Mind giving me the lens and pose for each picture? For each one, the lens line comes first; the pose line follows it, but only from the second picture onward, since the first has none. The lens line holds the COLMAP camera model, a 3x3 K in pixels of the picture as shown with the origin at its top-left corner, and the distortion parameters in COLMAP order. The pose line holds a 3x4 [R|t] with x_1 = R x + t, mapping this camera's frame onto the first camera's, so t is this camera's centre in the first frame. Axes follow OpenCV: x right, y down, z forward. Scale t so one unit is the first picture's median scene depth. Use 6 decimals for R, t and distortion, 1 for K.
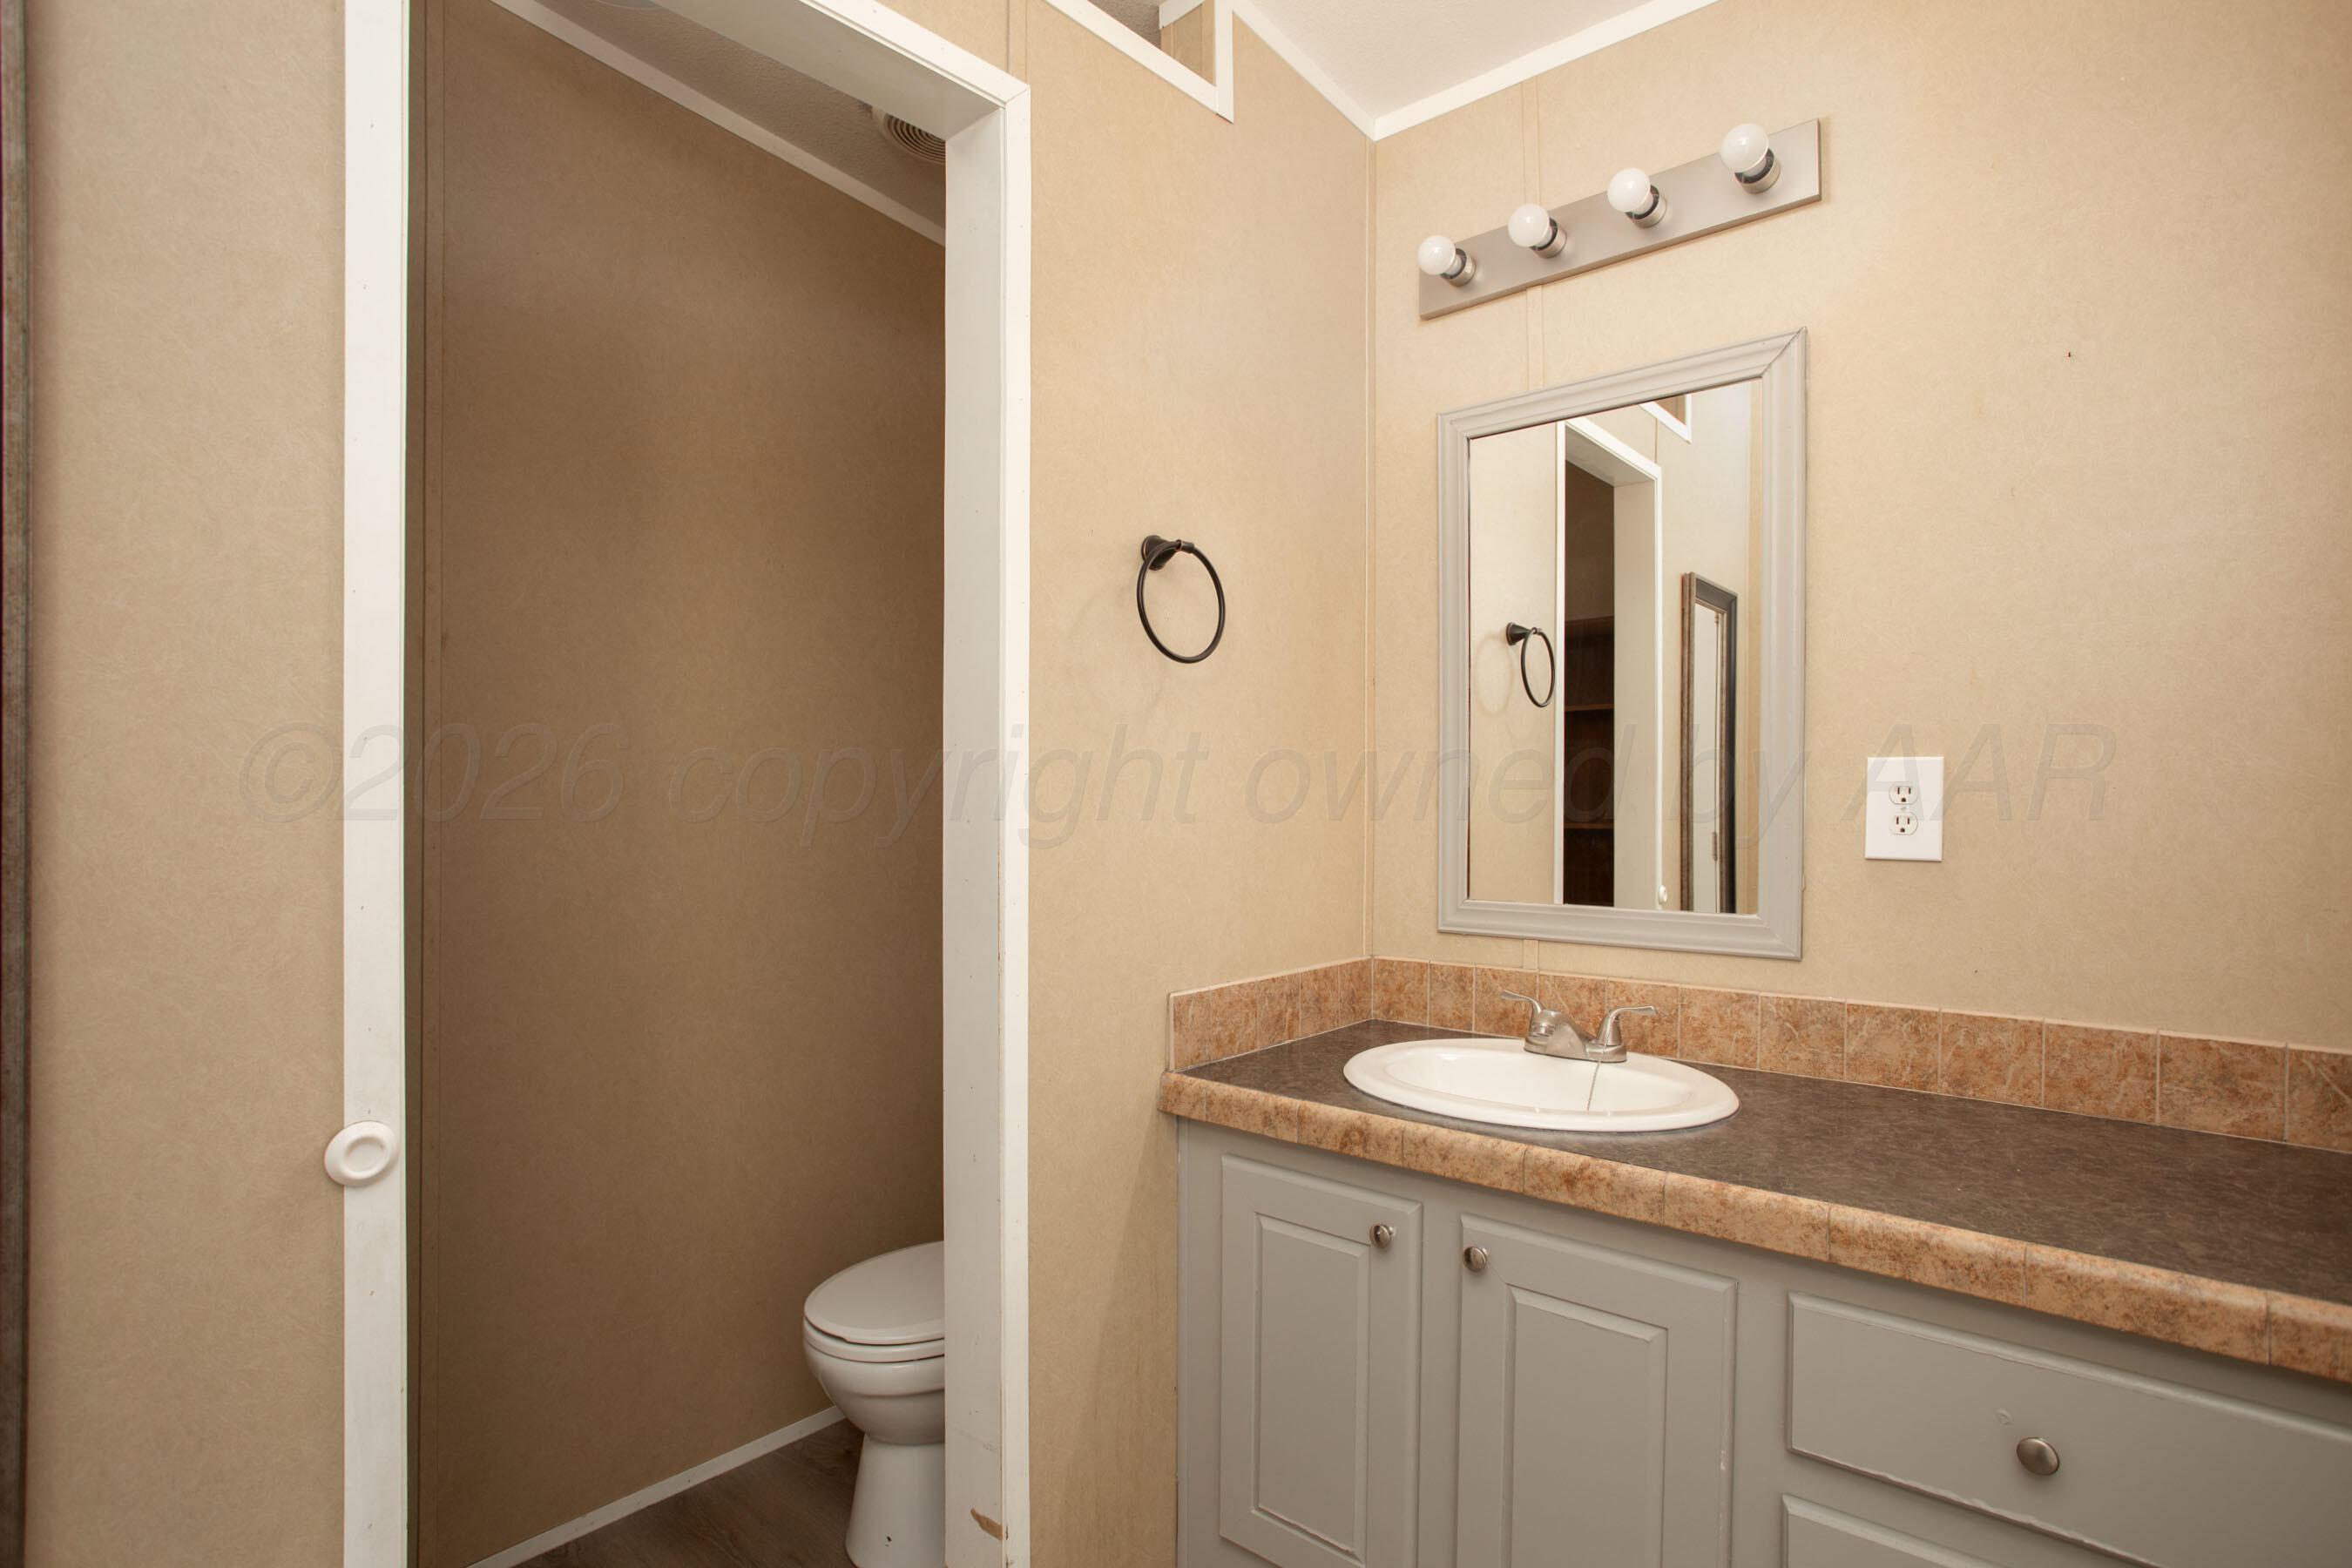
lens RADIAL K [[1174.0, 0, 1181.8], [0, 1174.0, 792.4], [0, 0, 1]] dist [-0.067472, 0.024053]
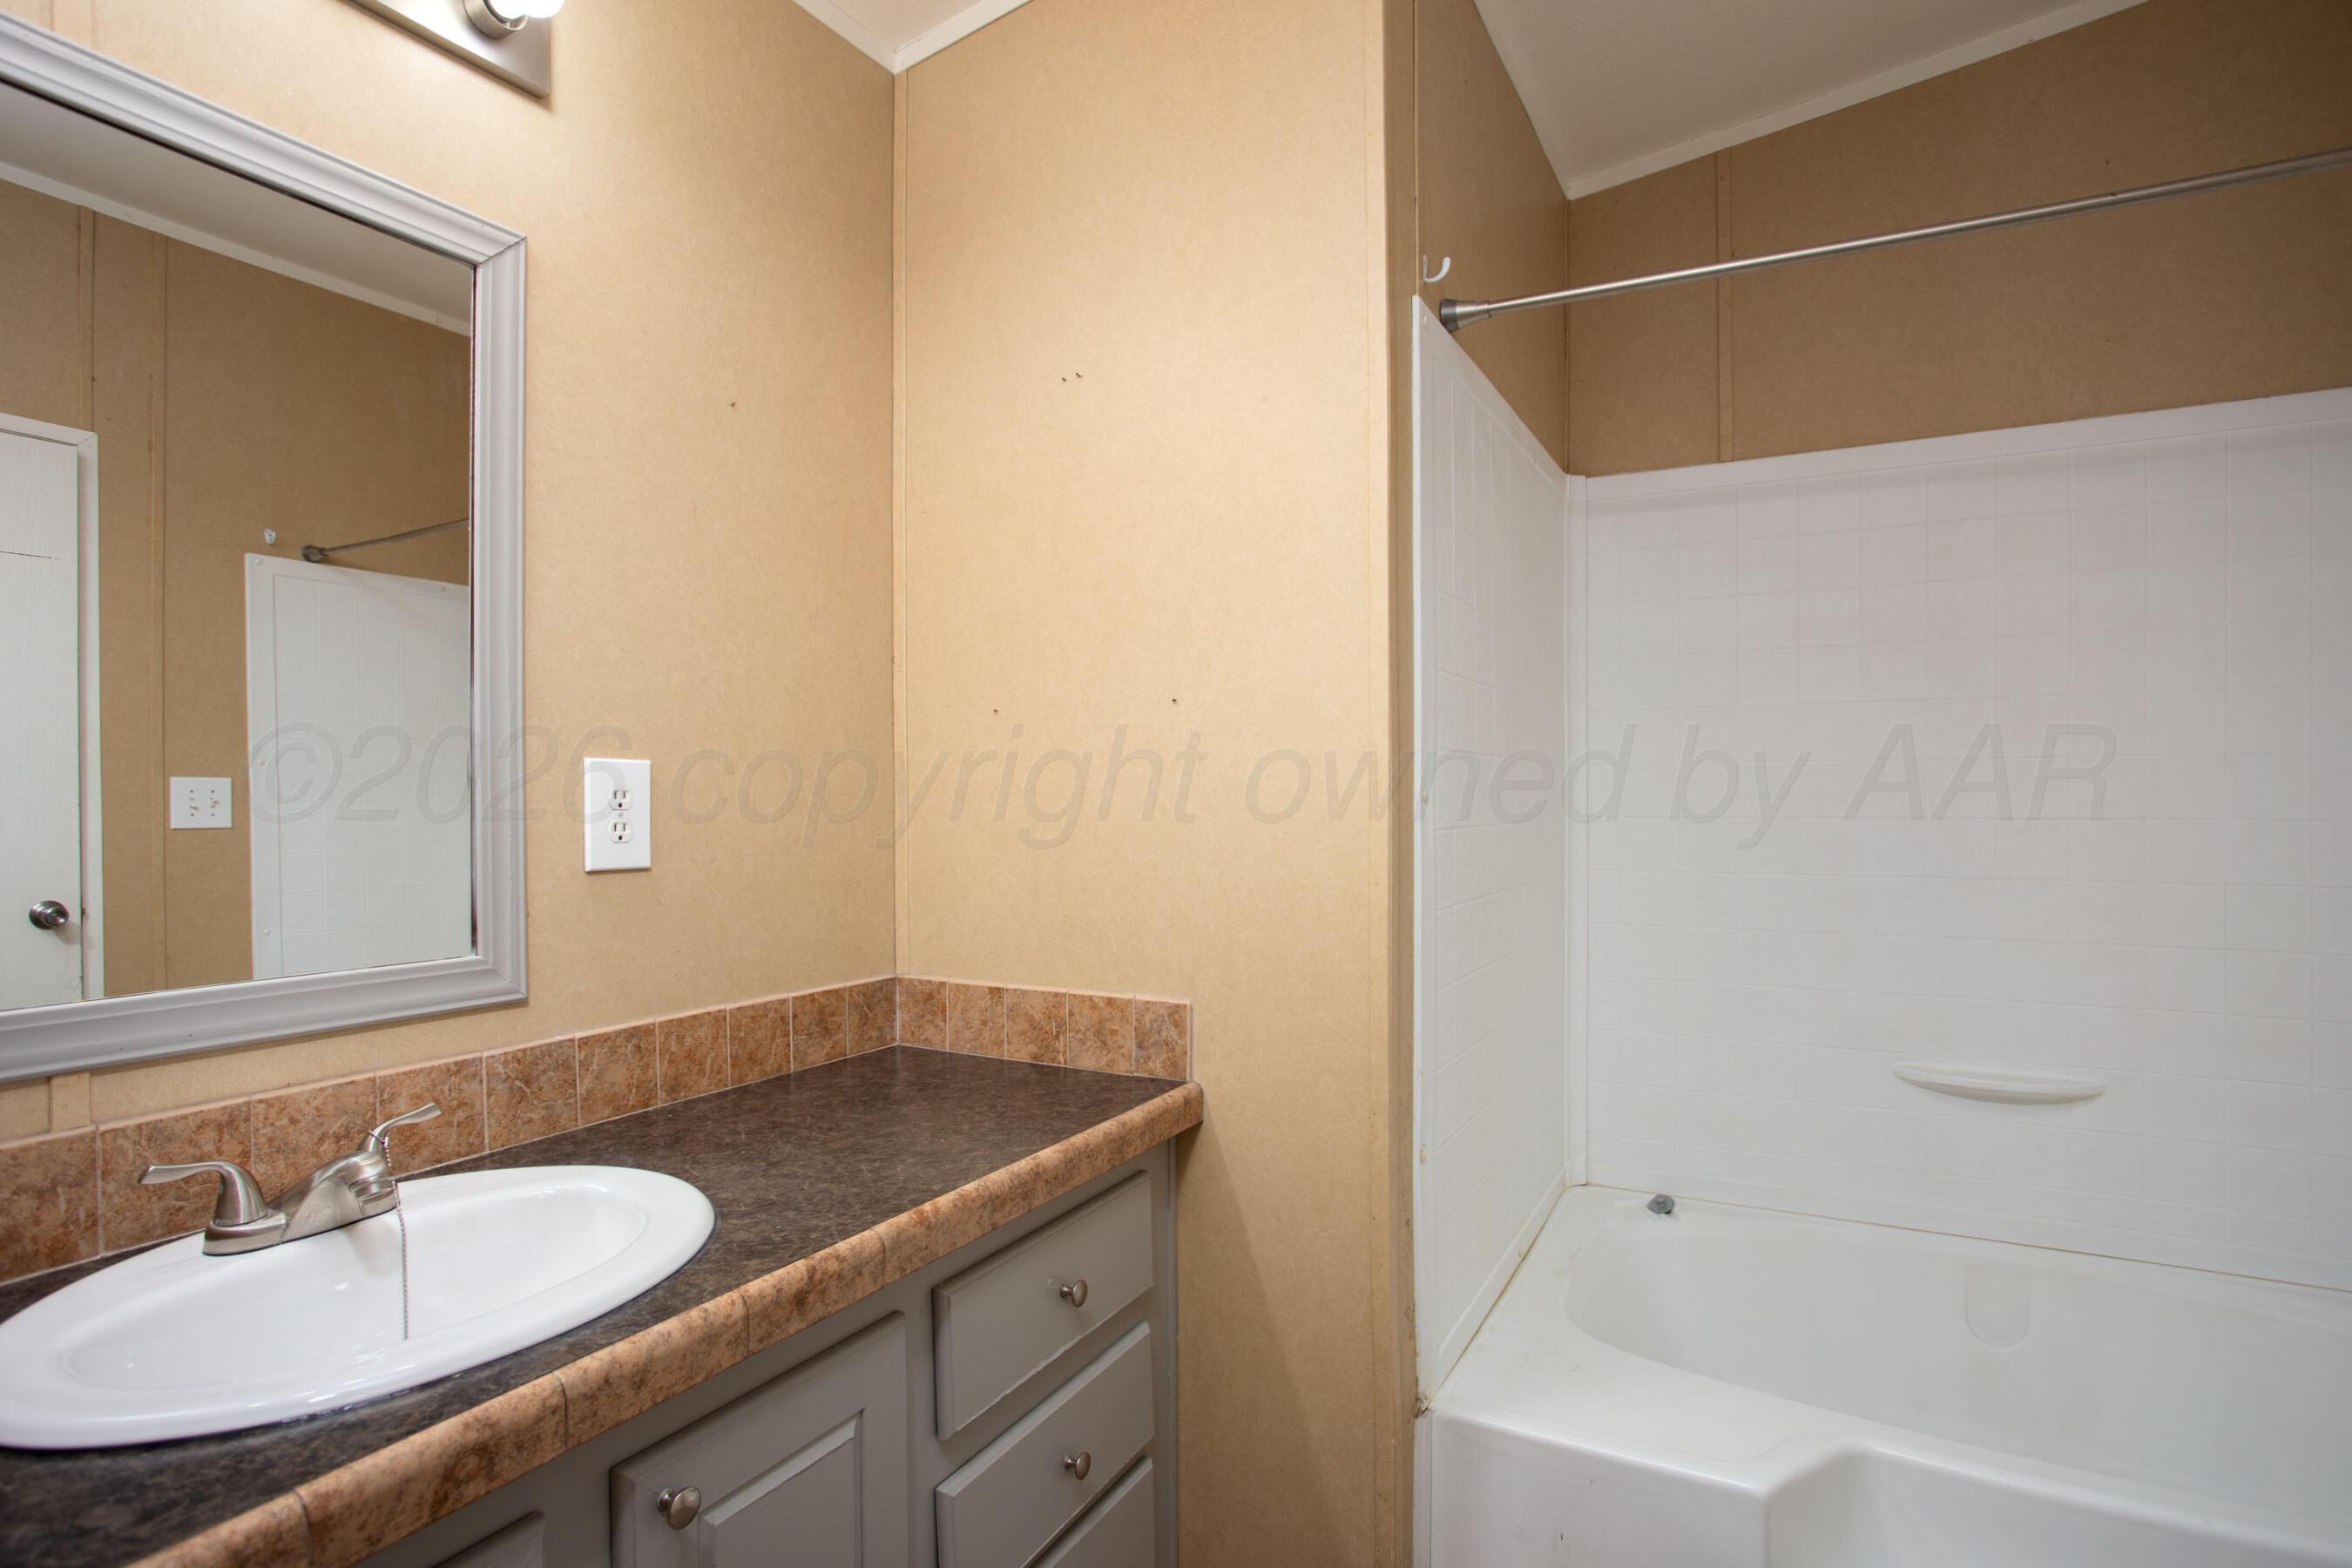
lens RADIAL K [[1174.0, 0, 1181.8], [0, 1174.0, 792.4], [0, 0, 1]] dist [-0.067472, 0.024053]
pose [[-0.230367, 0.005753, 0.973087, -0.403642], [0.002659, 0.999983, -0.005283, 0.002586], [-0.973100, 0.001370, -0.230378, 0.800007]]
